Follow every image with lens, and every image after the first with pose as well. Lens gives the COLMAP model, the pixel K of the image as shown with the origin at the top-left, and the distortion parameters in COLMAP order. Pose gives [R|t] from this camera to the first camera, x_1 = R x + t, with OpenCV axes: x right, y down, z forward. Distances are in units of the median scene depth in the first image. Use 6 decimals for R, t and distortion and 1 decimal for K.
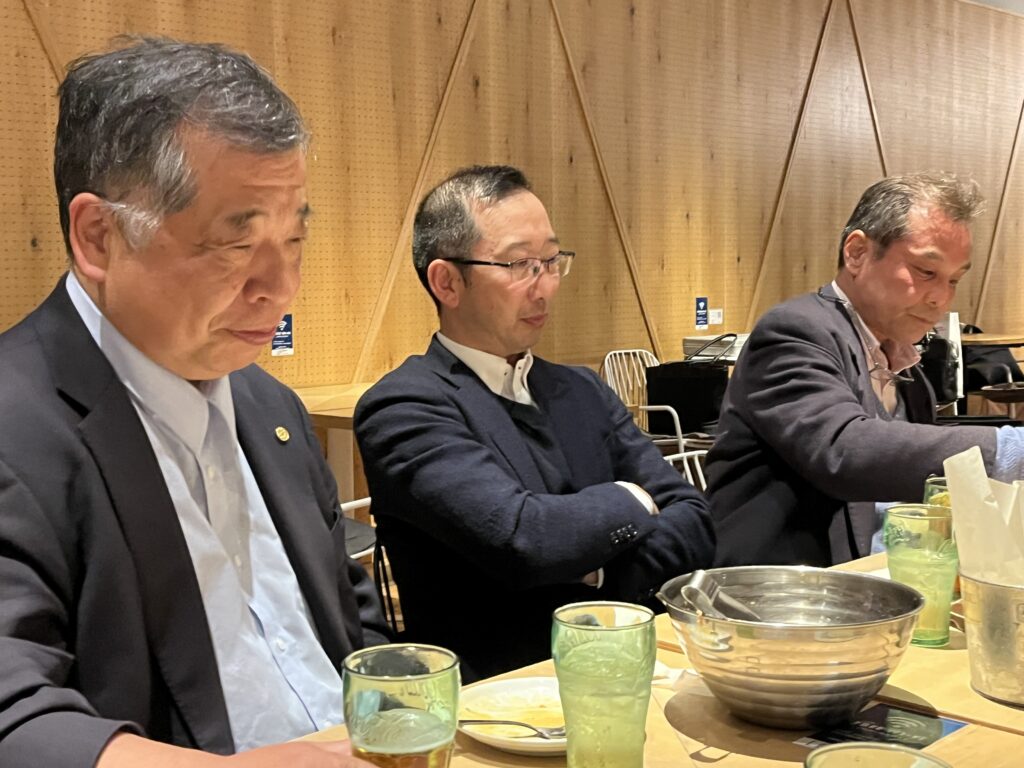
lens RADIAL K [[1375.7, 0, 516.8], [0, 1375.7, 334.6], [0, 0, 1]] dist [0.184453, -0.622861]
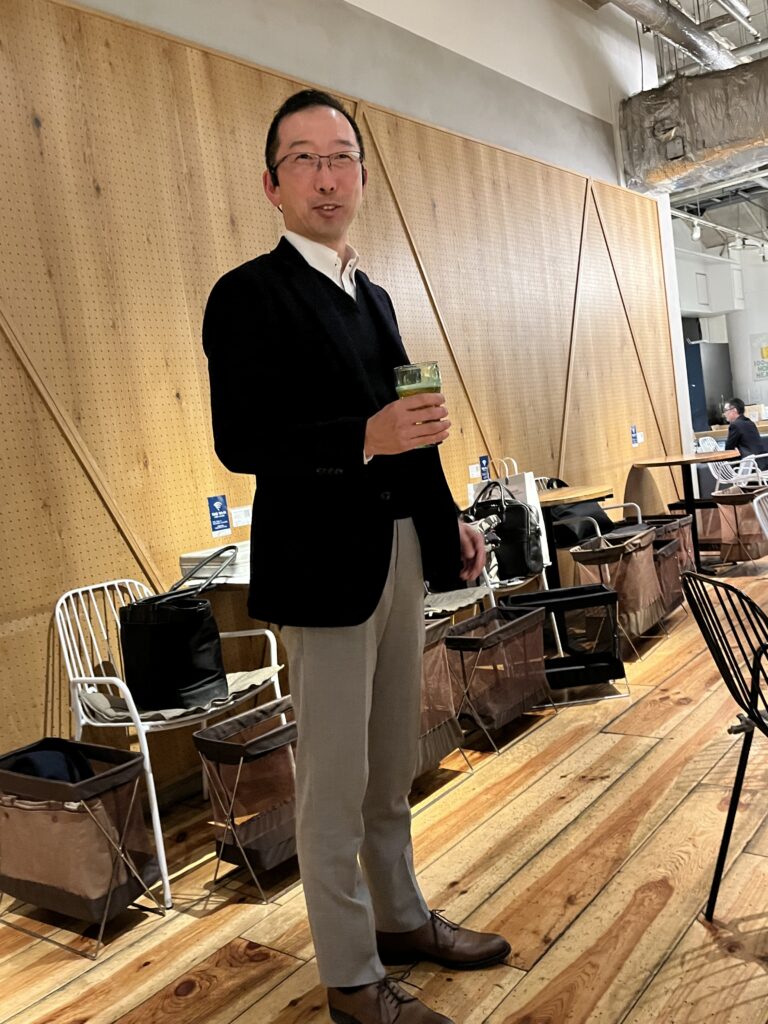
lens RADIAL K [[890.4, 0, 384.0], [0, 890.4, 512.0], [0, 0, 1]] dist [-0.002807, -0.007770]
pose [[0.986658, -0.130479, 0.097368, 0.167161], [0.128635, 0.991377, 0.025003, -0.017087], [-0.099790, -0.012145, 0.994934, 0.452302]]
